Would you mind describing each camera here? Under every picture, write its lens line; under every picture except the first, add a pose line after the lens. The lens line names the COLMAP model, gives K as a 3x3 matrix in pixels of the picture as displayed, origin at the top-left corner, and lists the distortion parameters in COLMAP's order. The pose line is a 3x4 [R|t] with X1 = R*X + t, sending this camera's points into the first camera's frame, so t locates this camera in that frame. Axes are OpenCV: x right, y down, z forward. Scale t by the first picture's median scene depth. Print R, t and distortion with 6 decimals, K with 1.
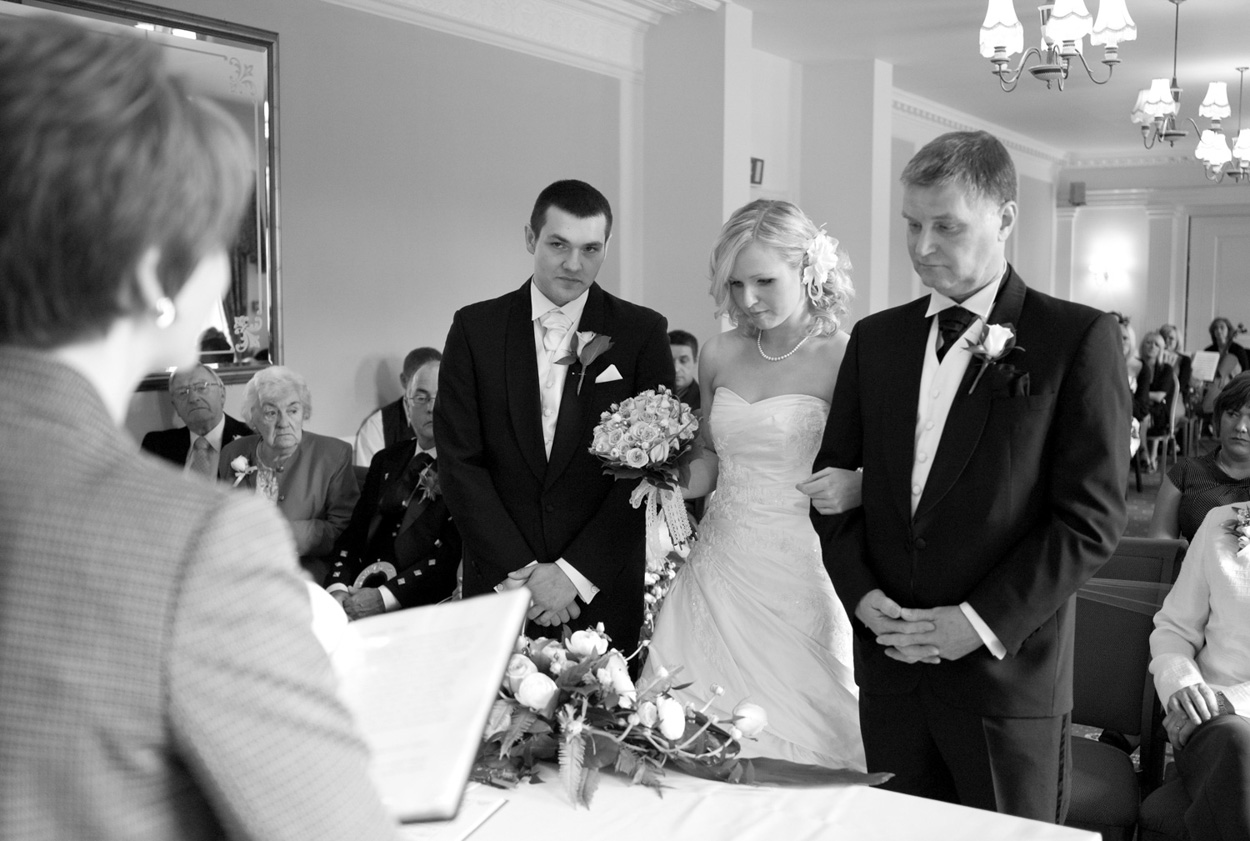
lens RADIAL K [[1357.6, 0, 625.0], [0, 1357.6, 420.5], [0, 0, 1]] dist [-0.028538, 0.015763]
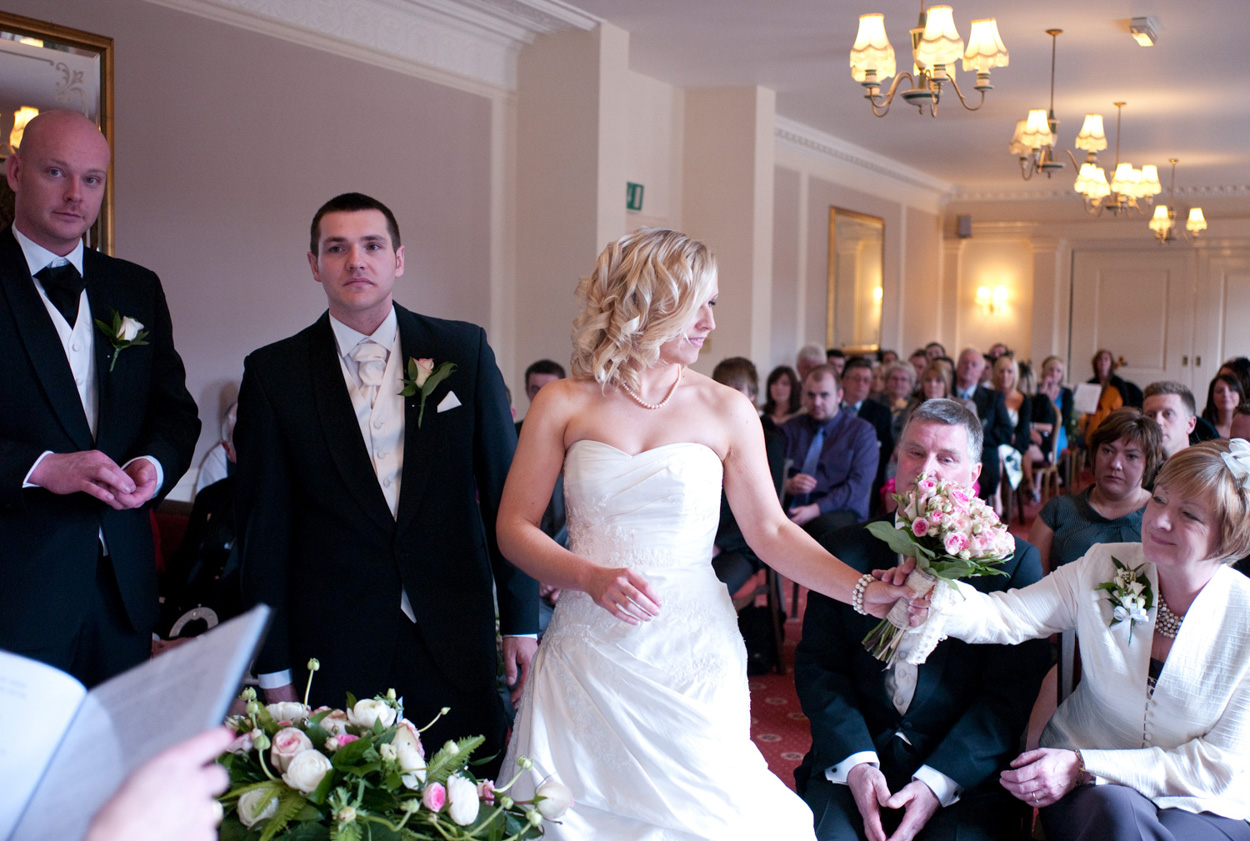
lens RADIAL K [[1357.6, 0, 625.0], [0, 1357.6, 420.5], [0, 0, 1]] dist [-0.028538, 0.015763]
pose [[0.997361, 0.005467, 0.072394, 0.030951], [-0.003966, 0.999774, -0.020862, -0.003663], [-0.072492, 0.020520, 0.997158, 0.046571]]
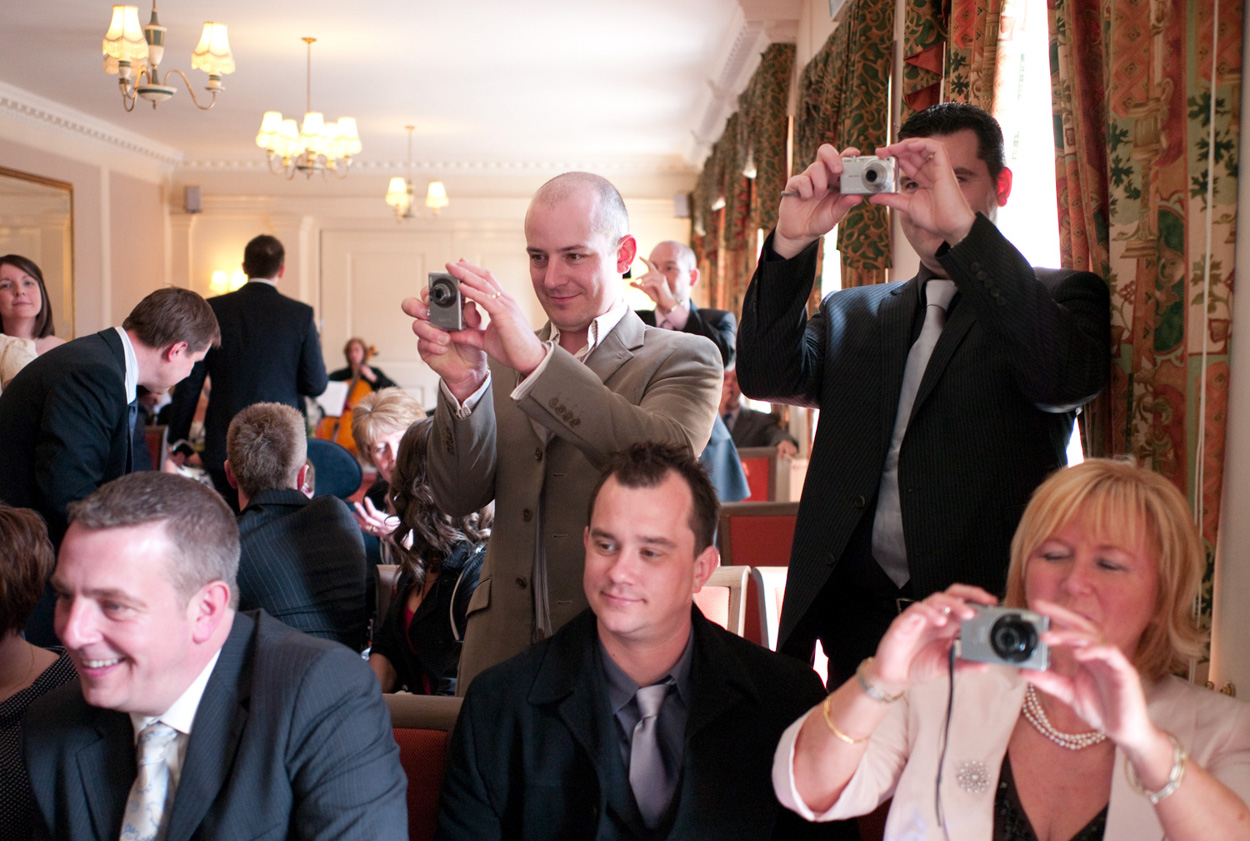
lens RADIAL K [[1357.6, 0, 625.0], [0, 1357.6, 420.5], [0, 0, 1]] dist [-0.028538, 0.015763]
pose [[0.852738, -0.035874, 0.521106, 0.328687], [0.044746, 0.998988, -0.004450, -0.035444], [-0.520419, 0.027112, 0.853480, 0.374786]]
